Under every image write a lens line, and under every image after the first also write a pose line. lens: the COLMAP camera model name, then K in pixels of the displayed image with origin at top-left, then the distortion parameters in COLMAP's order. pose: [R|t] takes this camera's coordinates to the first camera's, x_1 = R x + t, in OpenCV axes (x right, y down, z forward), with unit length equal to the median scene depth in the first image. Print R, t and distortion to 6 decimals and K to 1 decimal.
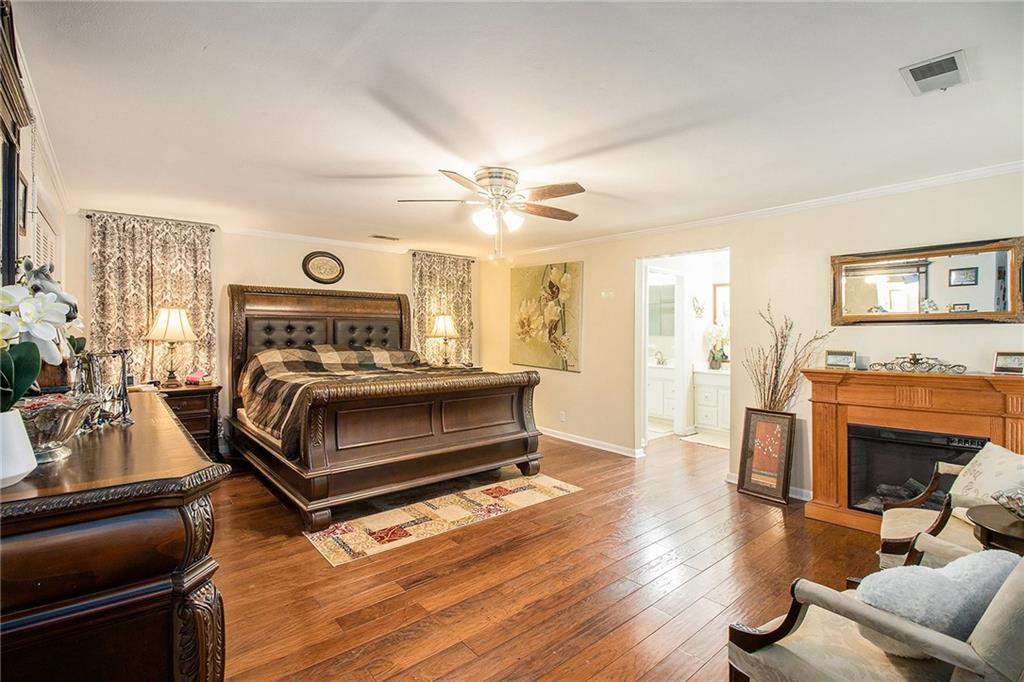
lens RADIAL K [[480.9, 0, 511.1], [0, 480.9, 331.3], [0, 0, 1]] dist [0.010067, -0.009110]
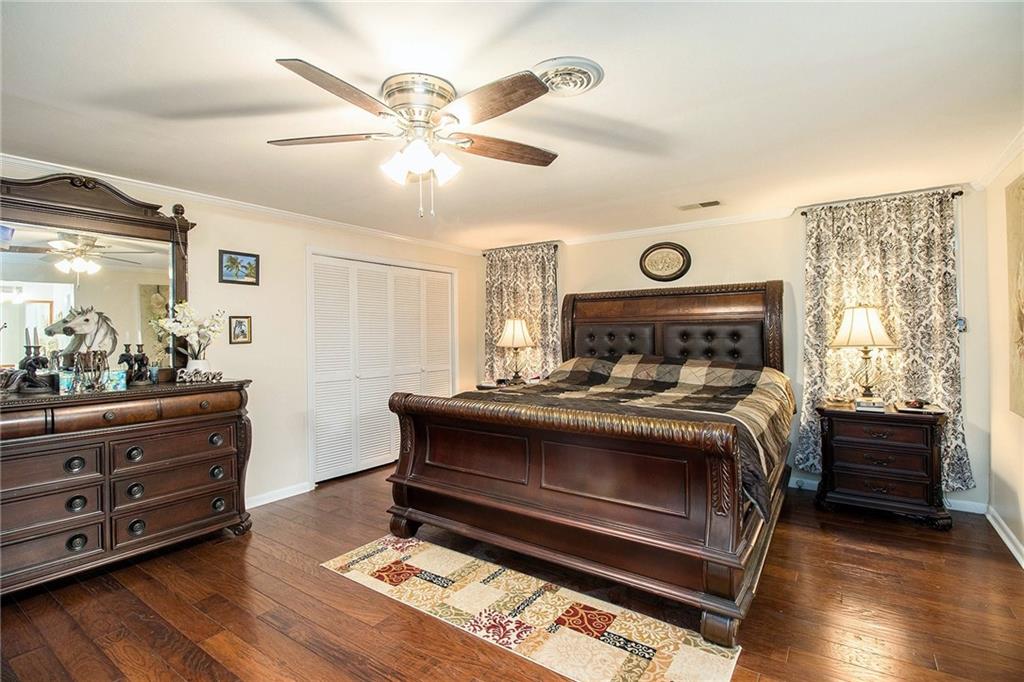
lens RADIAL K [[480.9, 0, 515.7], [0, 480.9, 346.4], [0, 0, 1]] dist [0.010067, -0.009110]
pose [[0.250069, 0.011528, -0.968159, 0.428420], [0.002991, 0.999915, 0.012679, 0.003015], [0.968223, -0.006066, 0.250013, 0.668811]]
